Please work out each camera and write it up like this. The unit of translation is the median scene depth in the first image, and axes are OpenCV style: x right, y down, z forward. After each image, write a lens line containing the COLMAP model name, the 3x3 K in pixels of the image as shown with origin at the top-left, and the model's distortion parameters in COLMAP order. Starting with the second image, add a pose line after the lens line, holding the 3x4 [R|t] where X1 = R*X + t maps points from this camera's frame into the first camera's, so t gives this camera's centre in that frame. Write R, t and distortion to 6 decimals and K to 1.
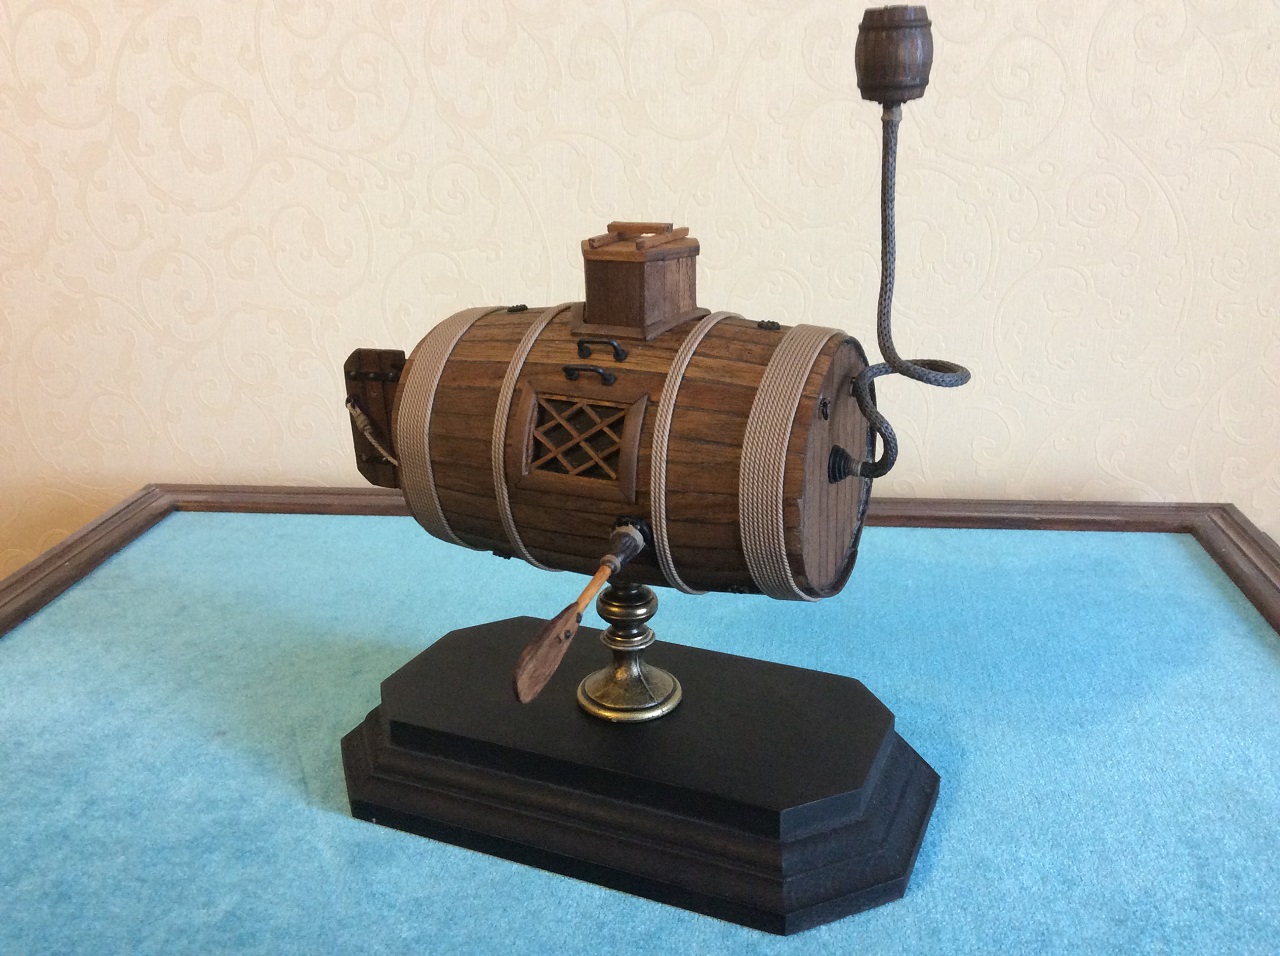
lens RADIAL K [[1202.0, 0, 652.5], [0, 1202.0, 479.0], [0, 0, 1]] dist [-0.052057, 0.000000]
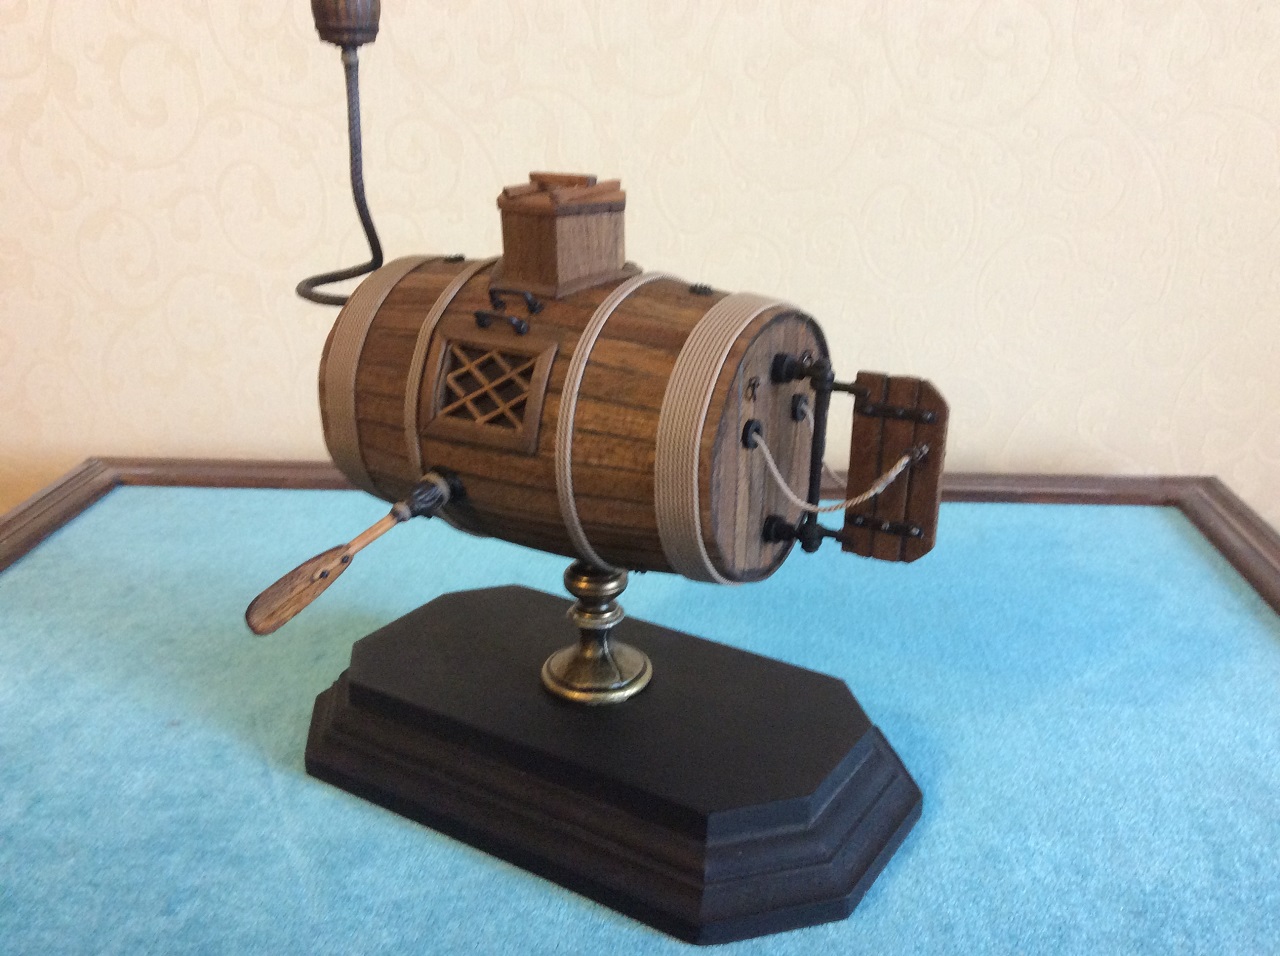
lens RADIAL K [[1202.0, 0, 647.2], [0, 1202.0, 480.9], [0, 0, 1]] dist [-0.052057, 0.000000]
pose [[0.999083, -0.001339, 0.042784, -0.026917], [0.000359, 0.999737, 0.022914, 0.001867], [-0.042804, -0.022878, 0.998822, 0.046389]]
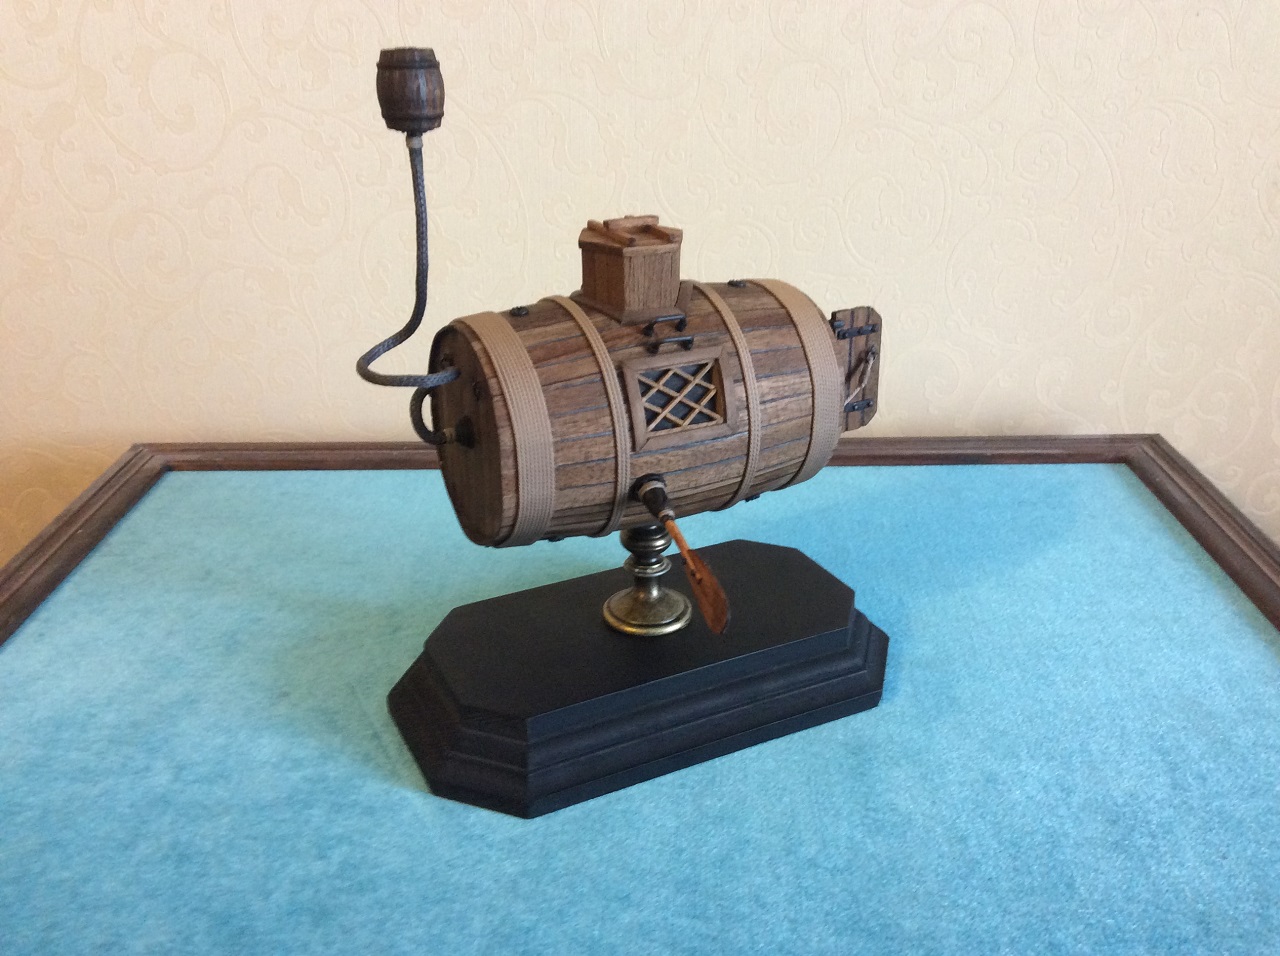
lens RADIAL K [[1202.0, 0, 638.5], [0, 1202.0, 486.1], [0, 0, 1]] dist [-0.052057, 0.000000]
pose [[0.995312, -0.034406, 0.090392, -0.112046], [0.026262, 0.995614, 0.089794, -0.051180], [-0.093085, -0.087000, 0.991850, -0.067571]]
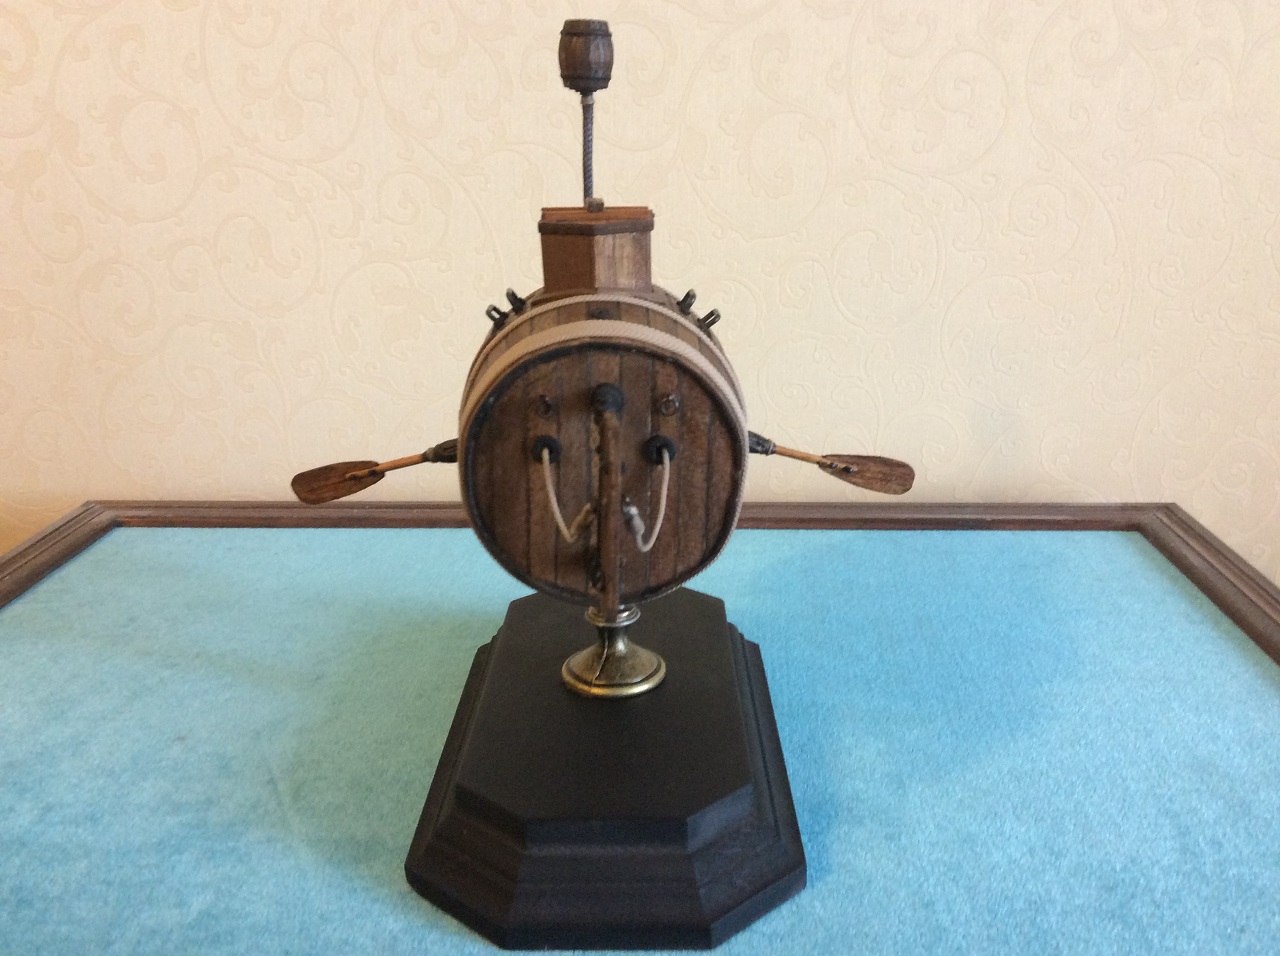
lens RADIAL K [[1202.0, 0, 652.2], [0, 1202.0, 476.8], [0, 0, 1]] dist [-0.052057, 0.000000]
pose [[0.997704, -0.011962, 0.066654, -0.036067], [0.014635, 0.999102, -0.039756, 0.038005], [-0.066118, 0.040641, 0.996984, 0.004653]]
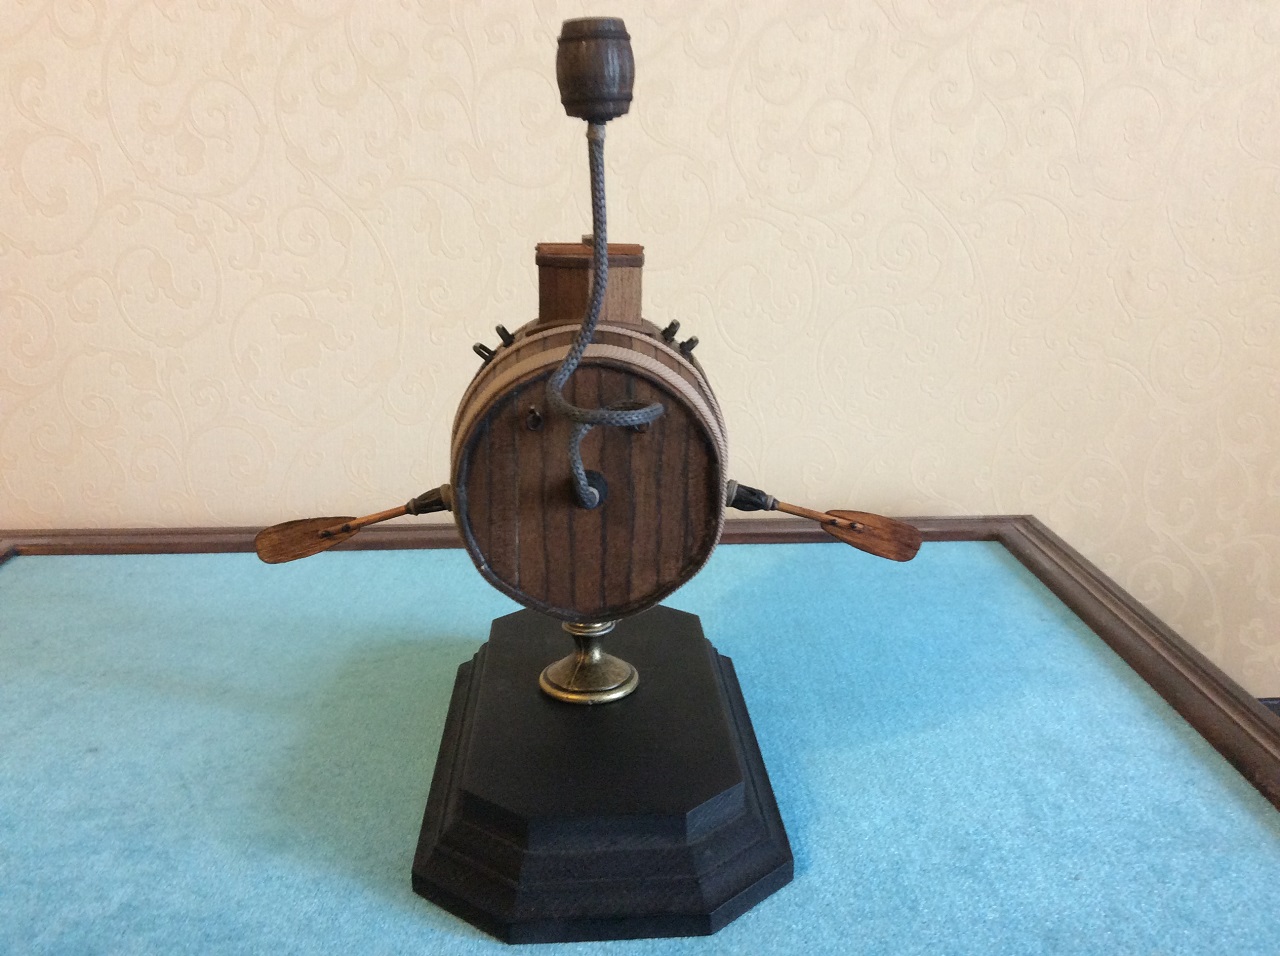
lens RADIAL K [[1202.0, 0, 675.4], [0, 1202.0, 477.1], [0, 0, 1]] dist [-0.052057, 0.000000]
pose [[0.985113, -0.022067, 0.170486, -0.038382], [0.033736, 0.997259, -0.065854, 0.056371], [-0.168566, 0.070625, 0.983157, -0.059823]]
